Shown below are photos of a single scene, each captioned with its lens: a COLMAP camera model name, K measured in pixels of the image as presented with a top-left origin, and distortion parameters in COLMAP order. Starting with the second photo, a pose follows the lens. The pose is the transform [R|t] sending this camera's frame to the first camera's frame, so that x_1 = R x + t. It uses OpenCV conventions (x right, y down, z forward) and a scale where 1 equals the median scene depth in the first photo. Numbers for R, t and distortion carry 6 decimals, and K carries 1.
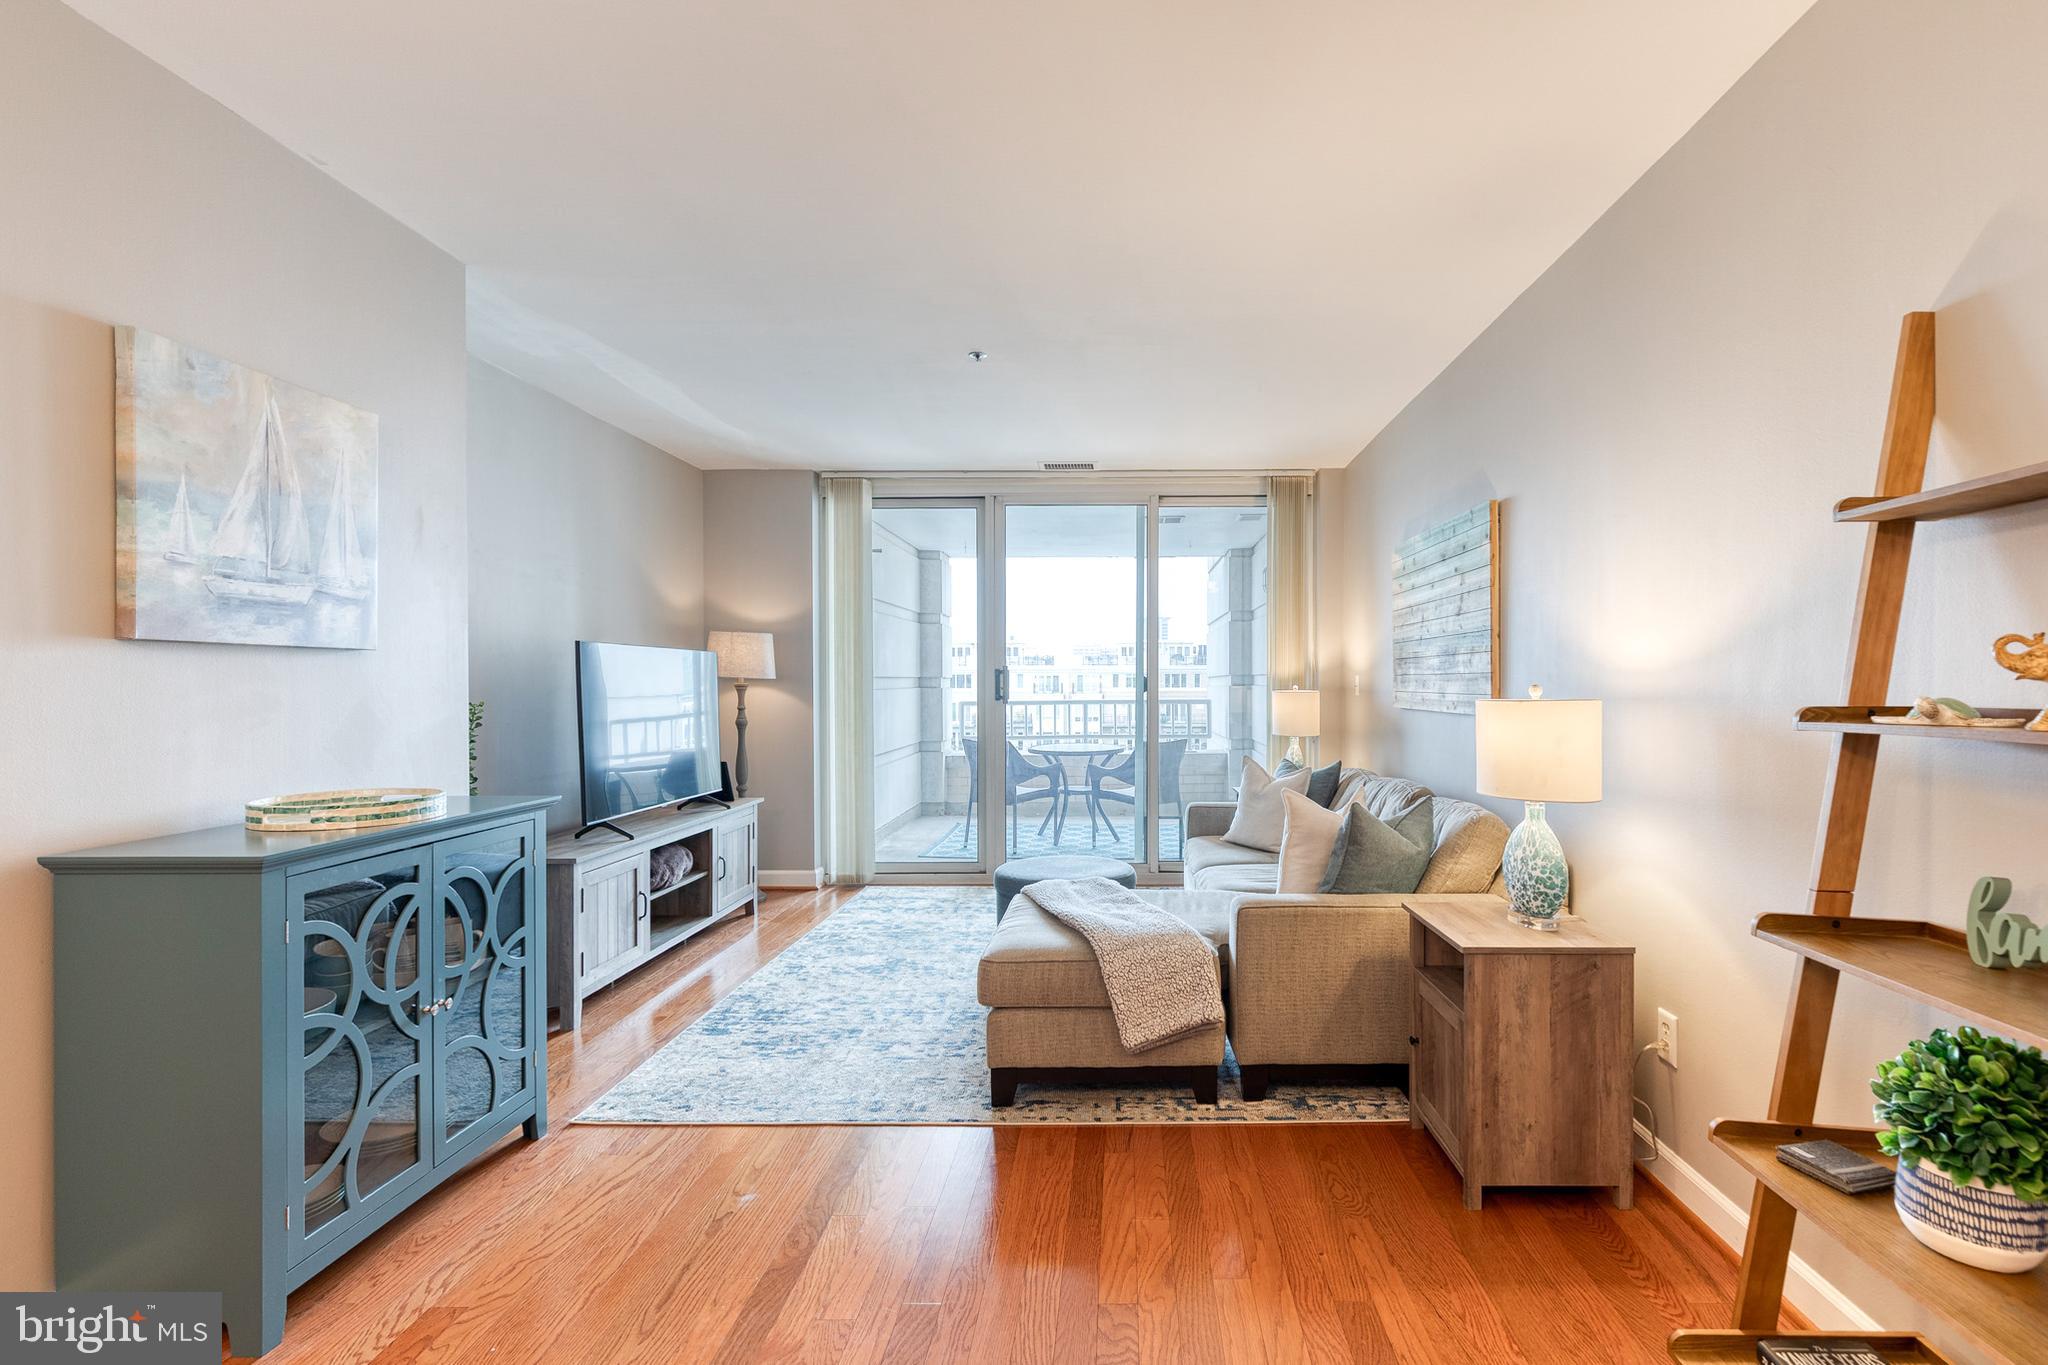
lens RADIAL K [[959.1, 0, 1108.1], [0, 959.1, 690.4], [0, 0, 1]] dist [0.008843, -0.003445]
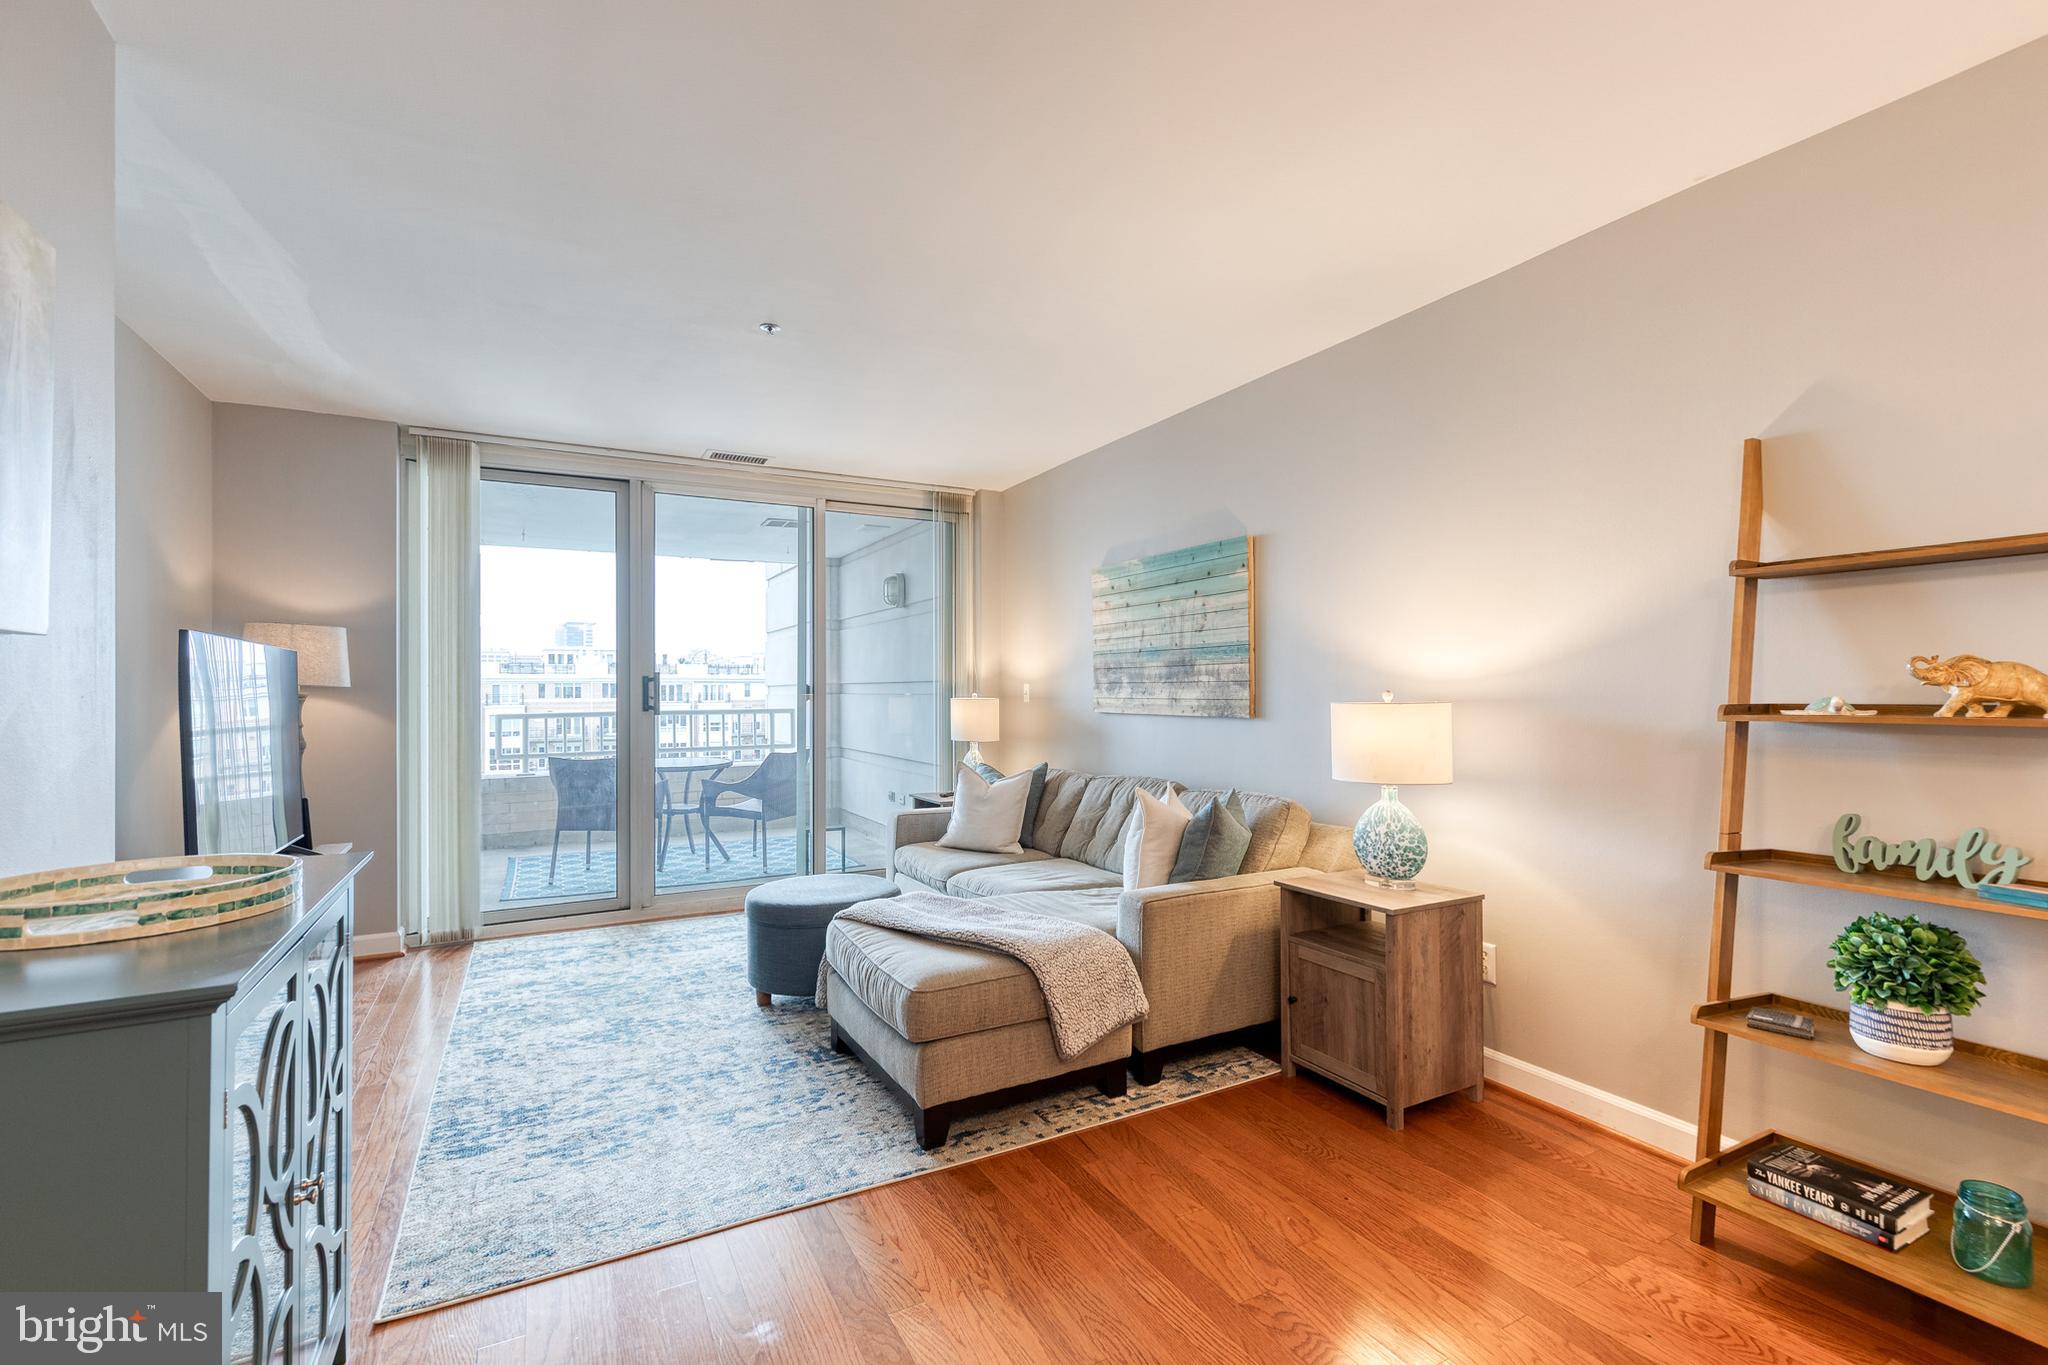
lens RADIAL K [[923.6, 0, 1039.8], [0, 923.6, 684.9], [0, 0, 1]] dist [0.013185, -0.004803]
pose [[0.871127, 0.002272, 0.491053, -0.424761], [0.005584, 0.999879, -0.014532, 0.001304], [-0.491027, 0.015401, 0.871008, 0.154474]]
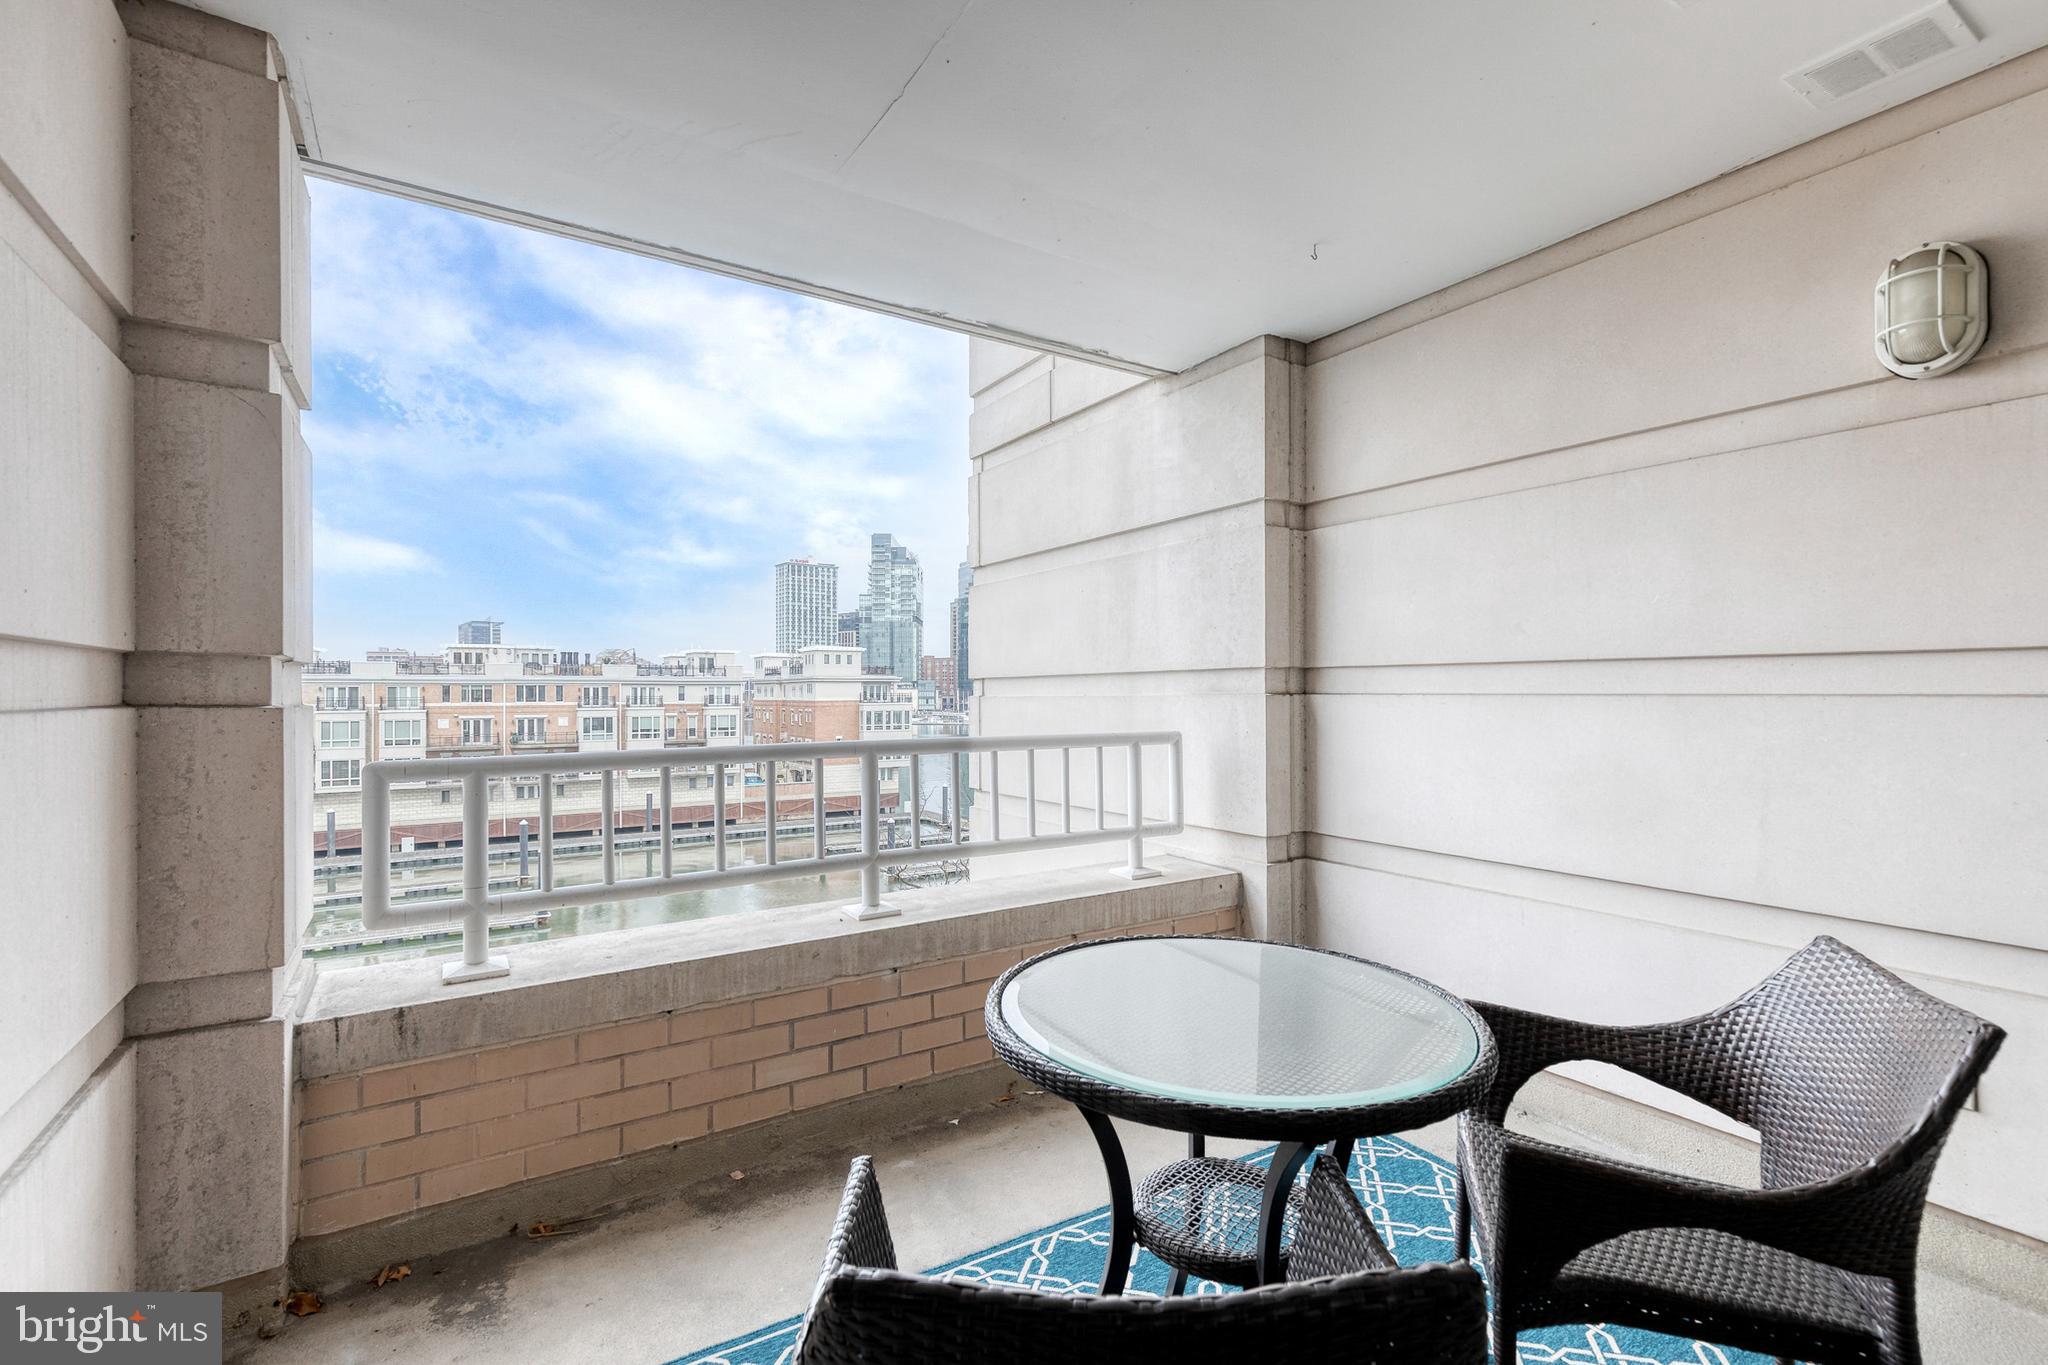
lens RADIAL K [[923.6, 0, 1045.4], [0, 923.6, 695.1], [0, 0, 1]] dist [0.013185, -0.004803]
pose [[0.827810, 0.000682, 0.561008, -0.443712], [0.004319, 0.999962, -0.007587, -0.008441], [-0.560992, 0.008704, 0.827776, 2.213013]]
